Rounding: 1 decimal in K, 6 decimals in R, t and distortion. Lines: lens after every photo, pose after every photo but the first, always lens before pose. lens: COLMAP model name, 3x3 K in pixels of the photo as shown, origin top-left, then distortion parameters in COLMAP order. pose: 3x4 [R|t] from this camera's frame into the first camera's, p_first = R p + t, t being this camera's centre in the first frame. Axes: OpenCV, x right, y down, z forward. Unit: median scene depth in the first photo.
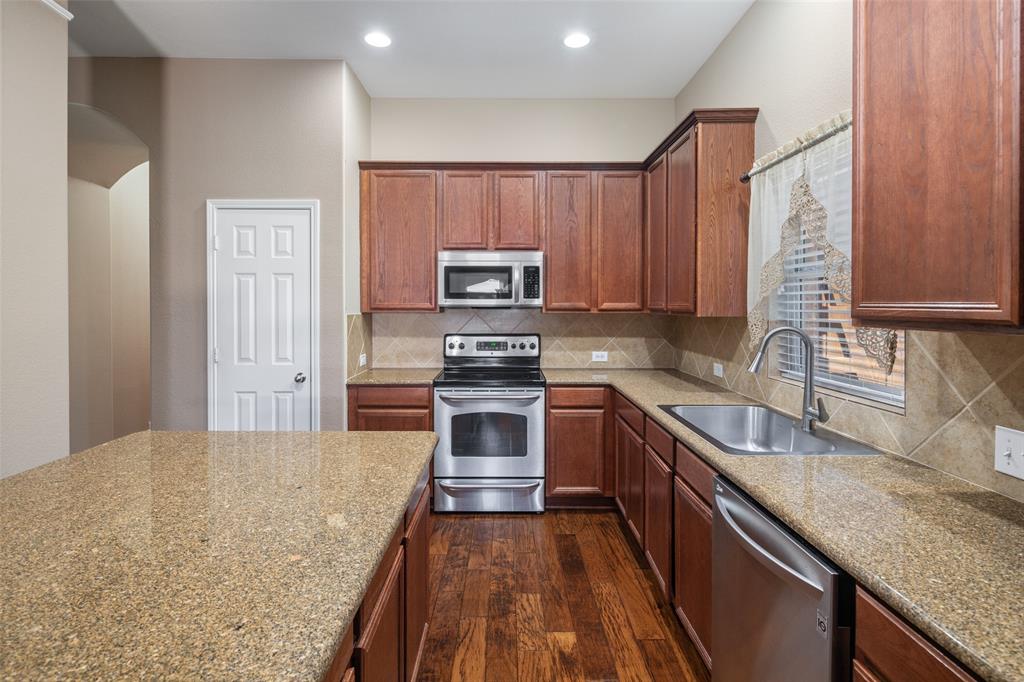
lens RADIAL K [[503.4, 0, 494.9], [0, 503.4, 308.8], [0, 0, 1]] dist [0.002468, -0.000794]
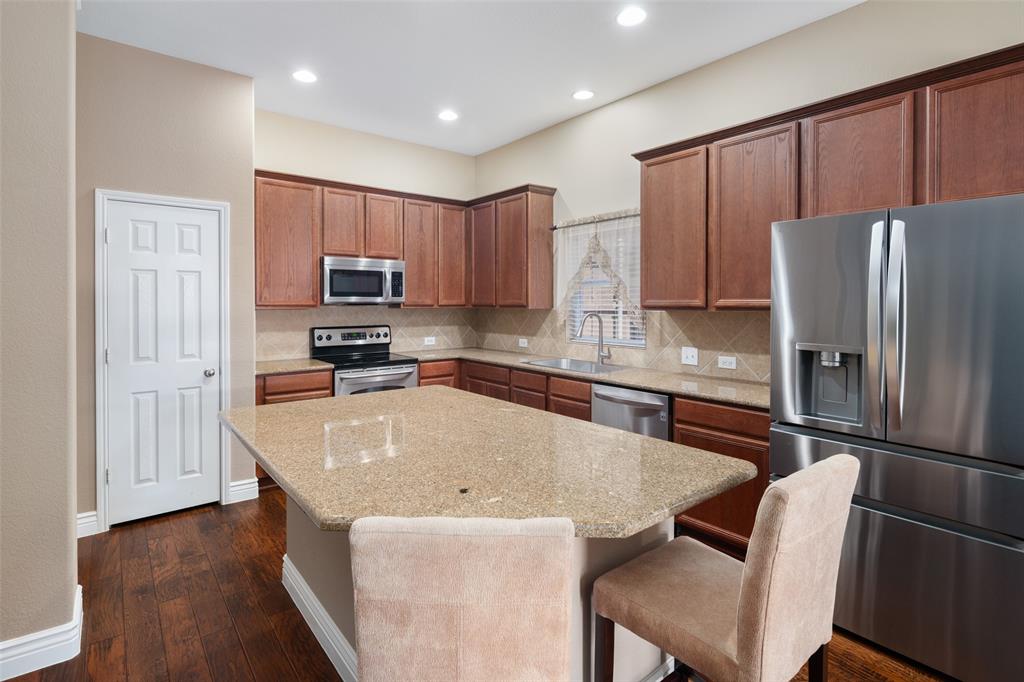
lens RADIAL K [[503.4, 0, 515.4], [0, 503.4, 300.5], [0, 0, 1]] dist [0.002468, -0.000794]
pose [[0.774237, 0.000462, 0.632895, -0.505678], [0.006808, 0.999936, -0.009058, 0.002357], [-0.632859, 0.011322, 0.774185, -0.184406]]
